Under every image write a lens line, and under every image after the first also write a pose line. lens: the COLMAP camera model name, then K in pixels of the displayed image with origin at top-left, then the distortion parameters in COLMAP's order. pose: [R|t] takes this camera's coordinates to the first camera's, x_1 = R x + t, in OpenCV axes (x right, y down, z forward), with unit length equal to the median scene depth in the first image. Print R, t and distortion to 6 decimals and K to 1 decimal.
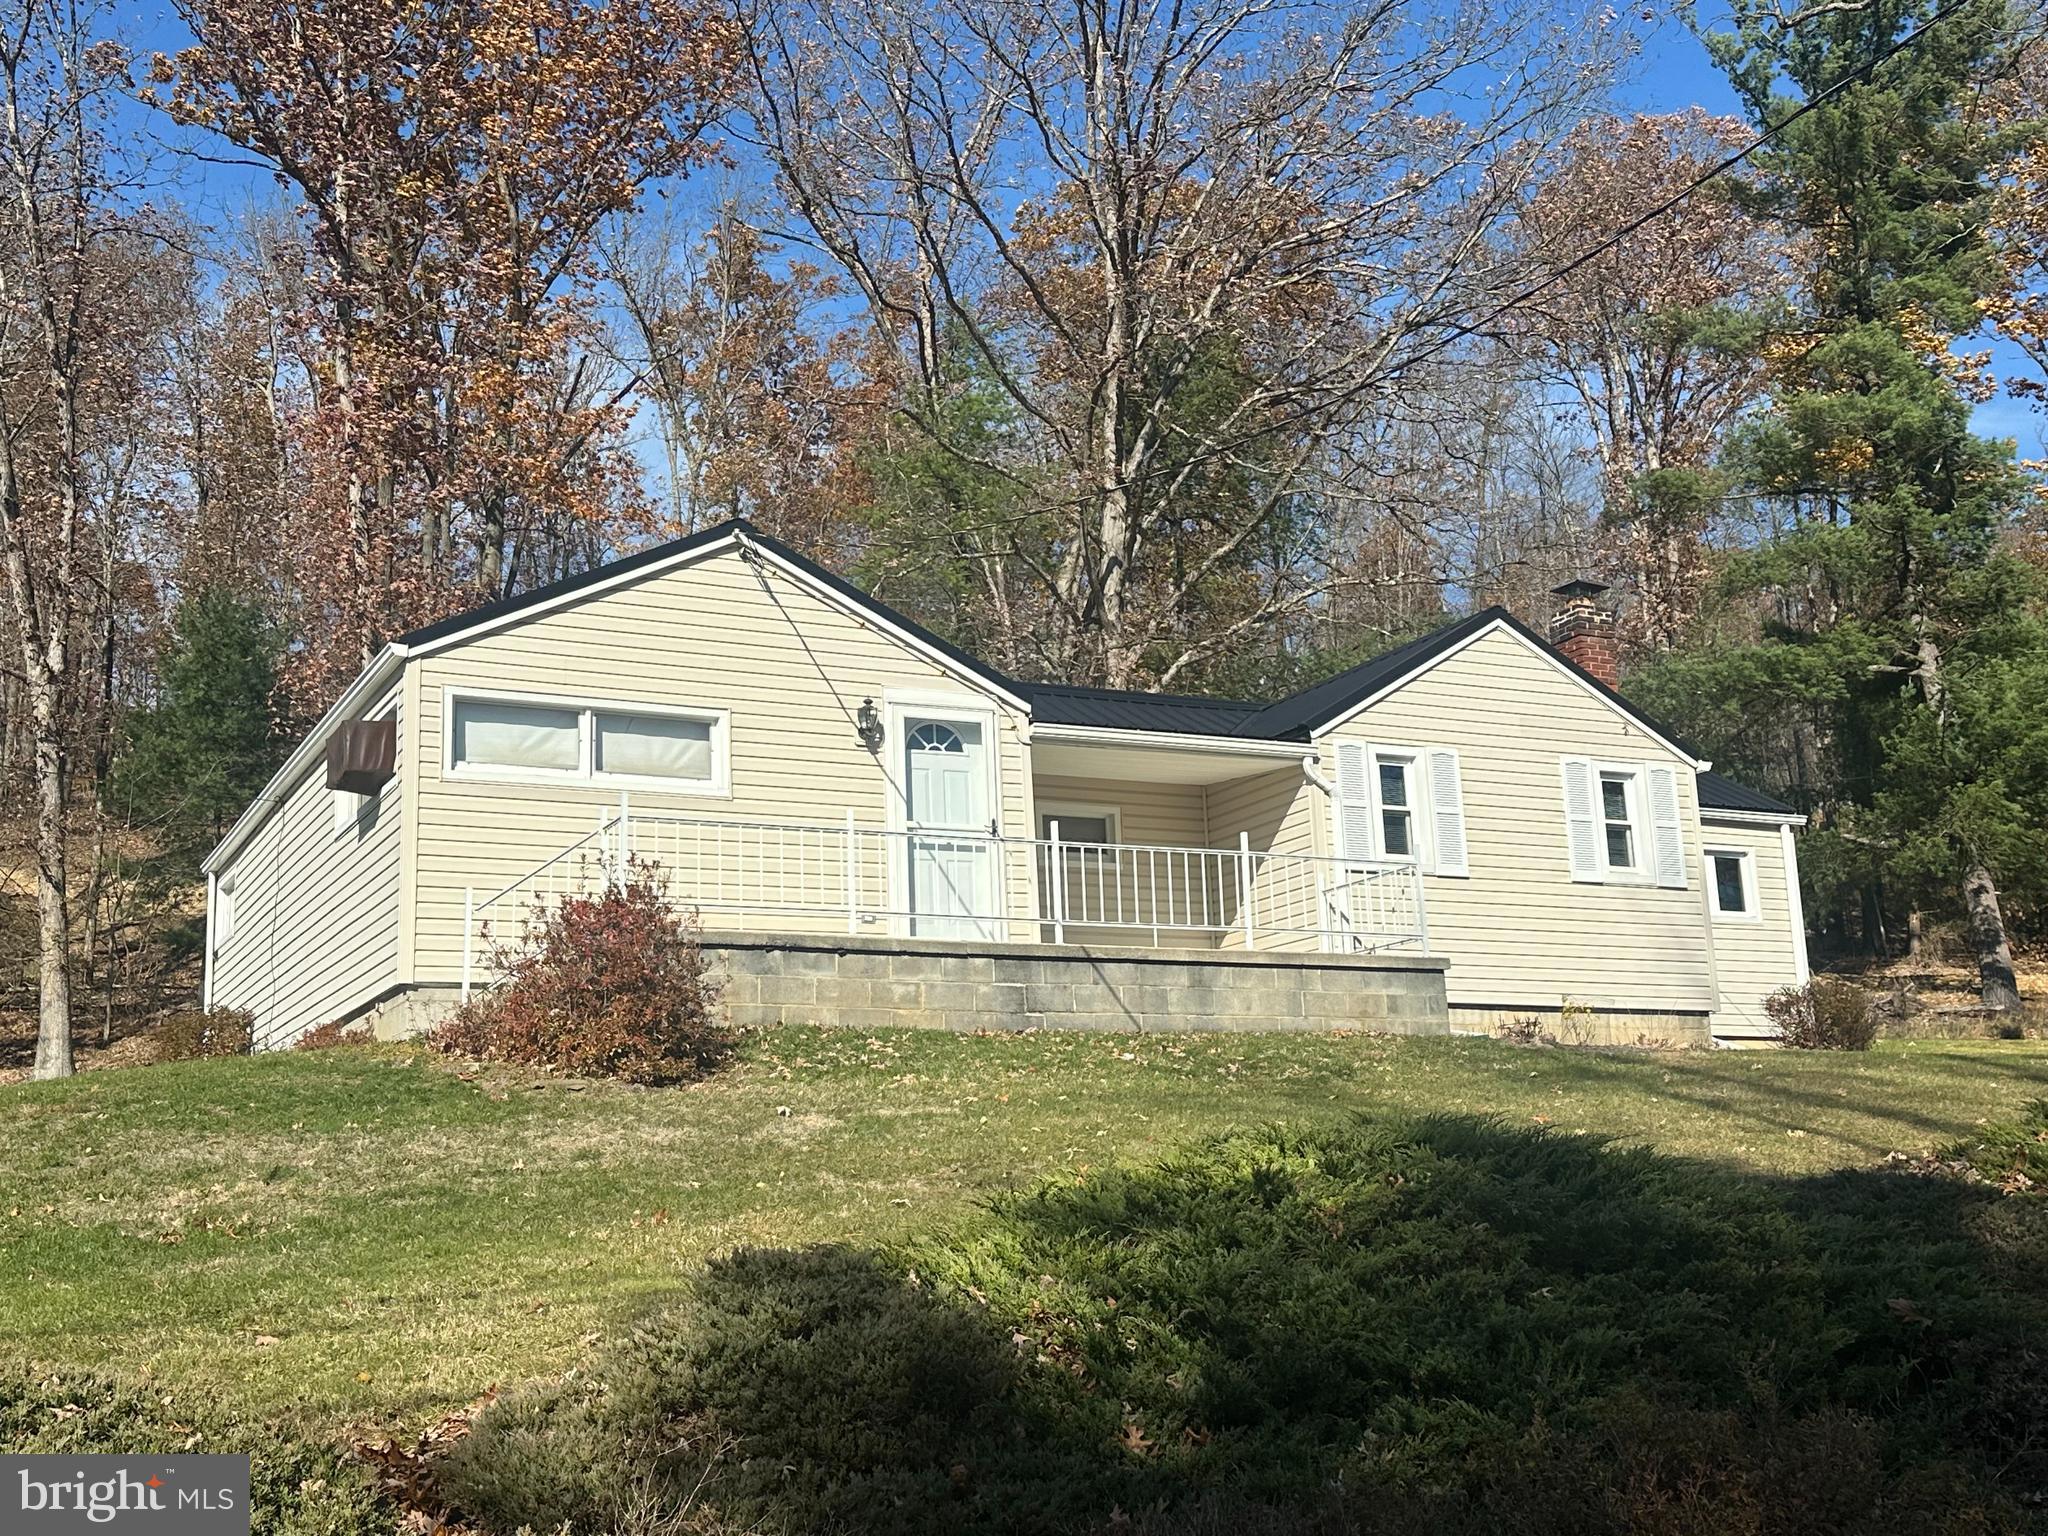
lens RADIAL K [[2246.7, 0, 1019.9], [0, 2246.7, 771.6], [0, 0, 1]] dist [0.111712, -0.014455]
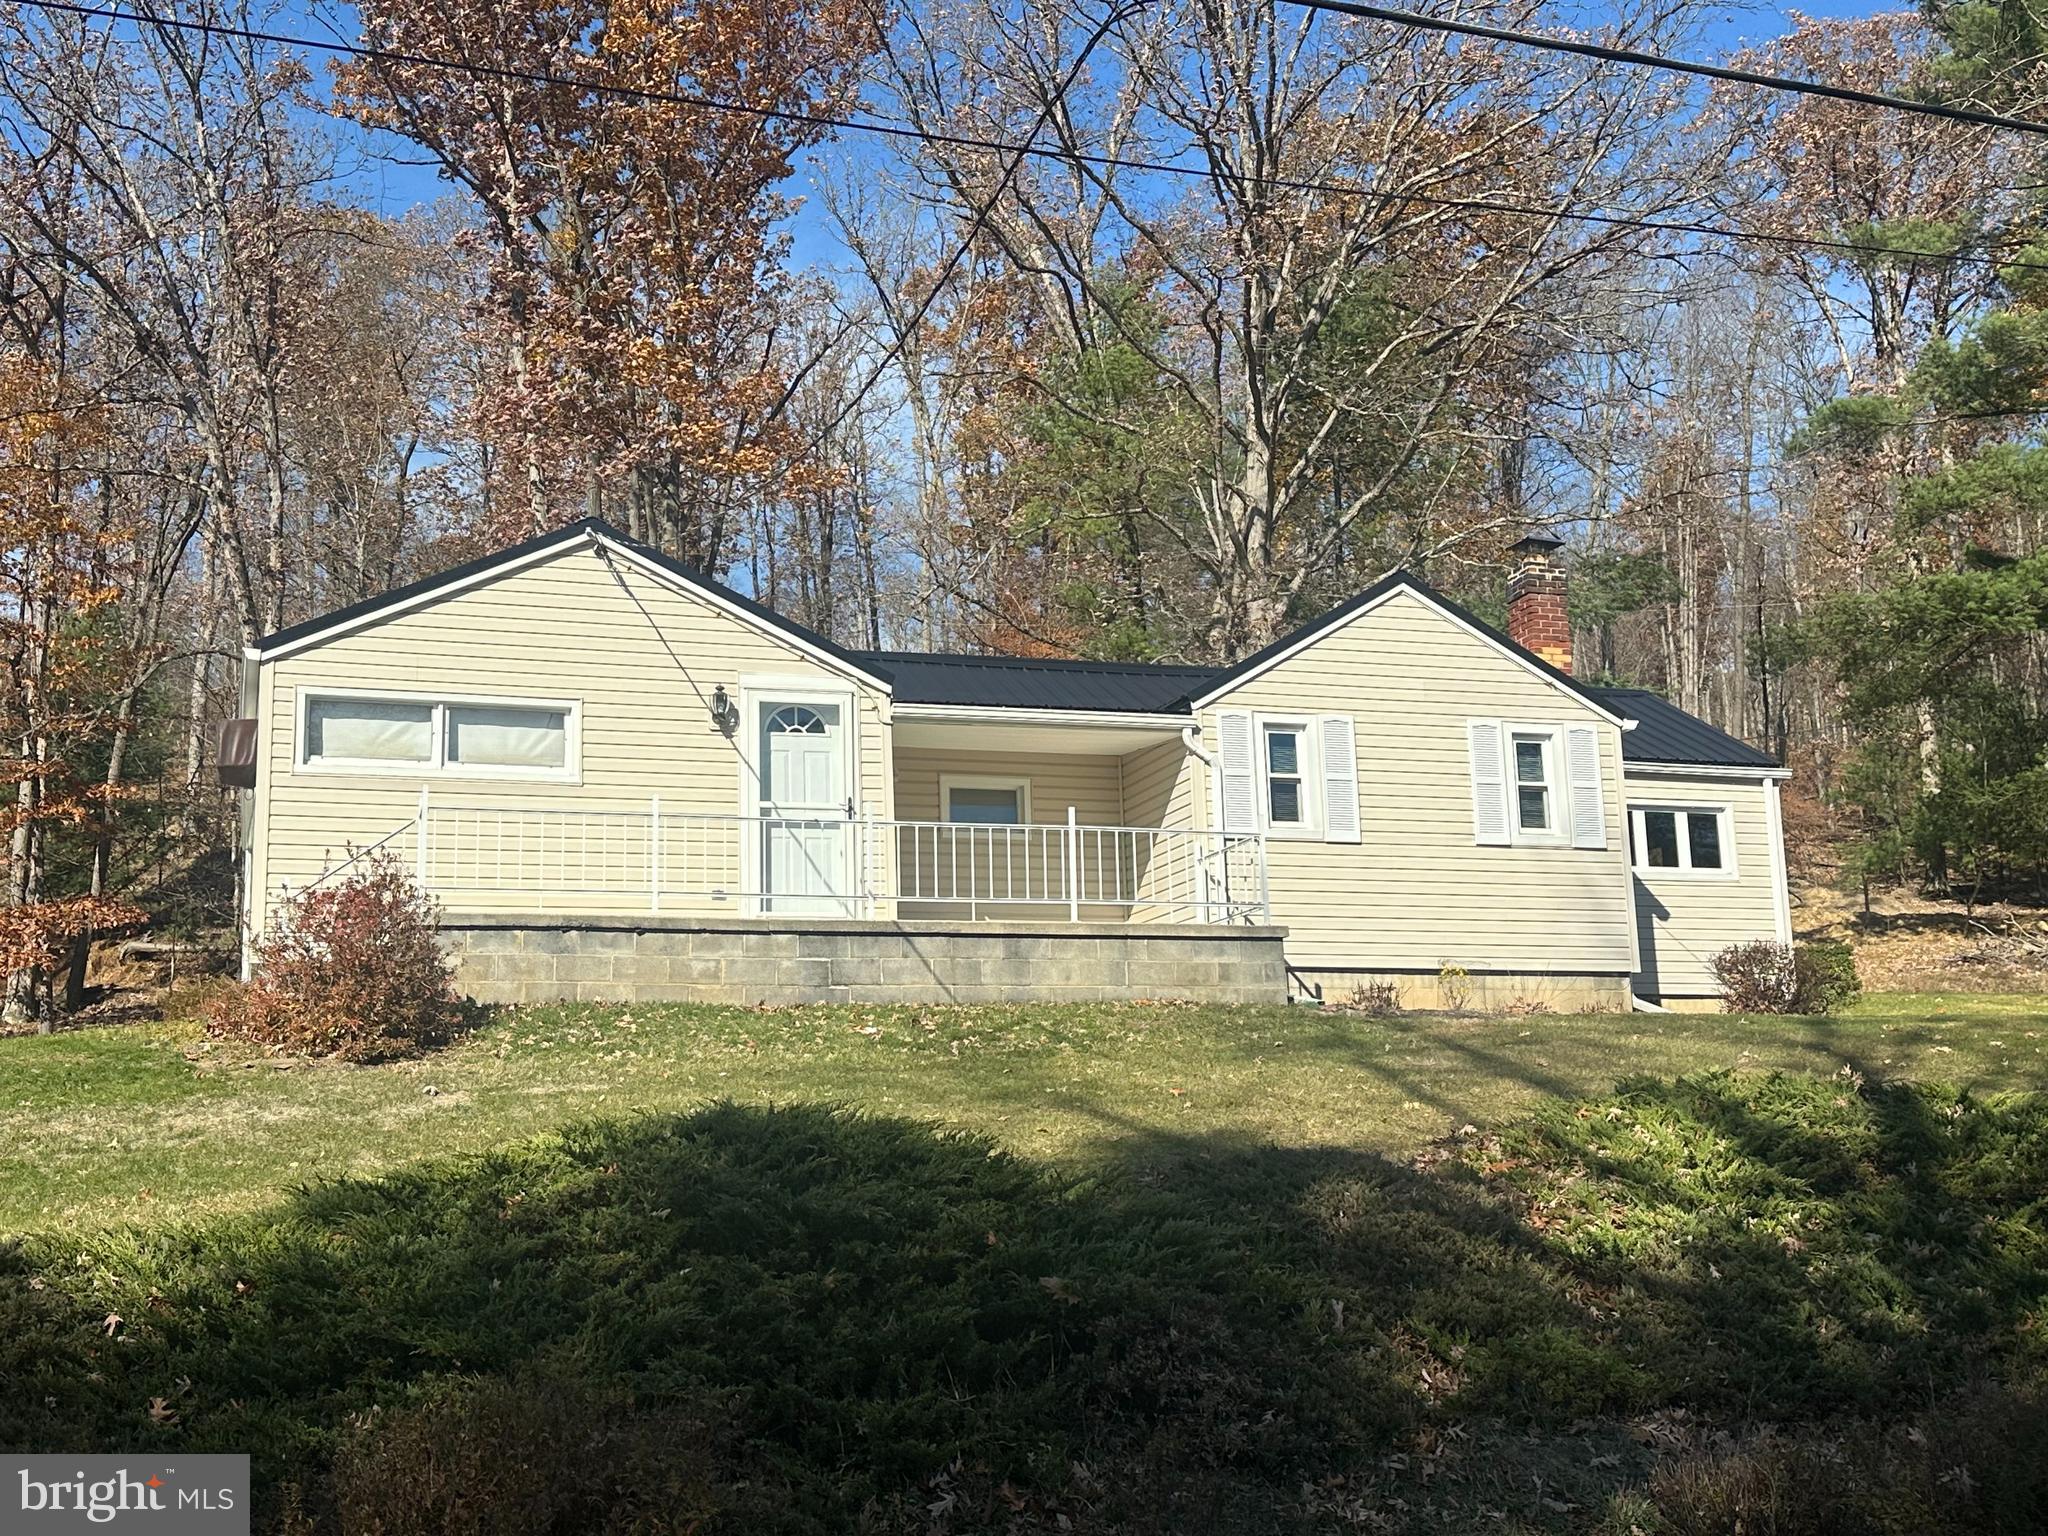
lens RADIAL K [[2246.7, 0, 1019.9], [0, 2246.7, 771.6], [0, 0, 1]] dist [0.111712, -0.014455]
pose [[0.990225, -0.019129, -0.138161, 0.208345], [0.022537, 0.999478, 0.023143, -0.012966], [0.137646, -0.026030, 0.990139, -0.019633]]
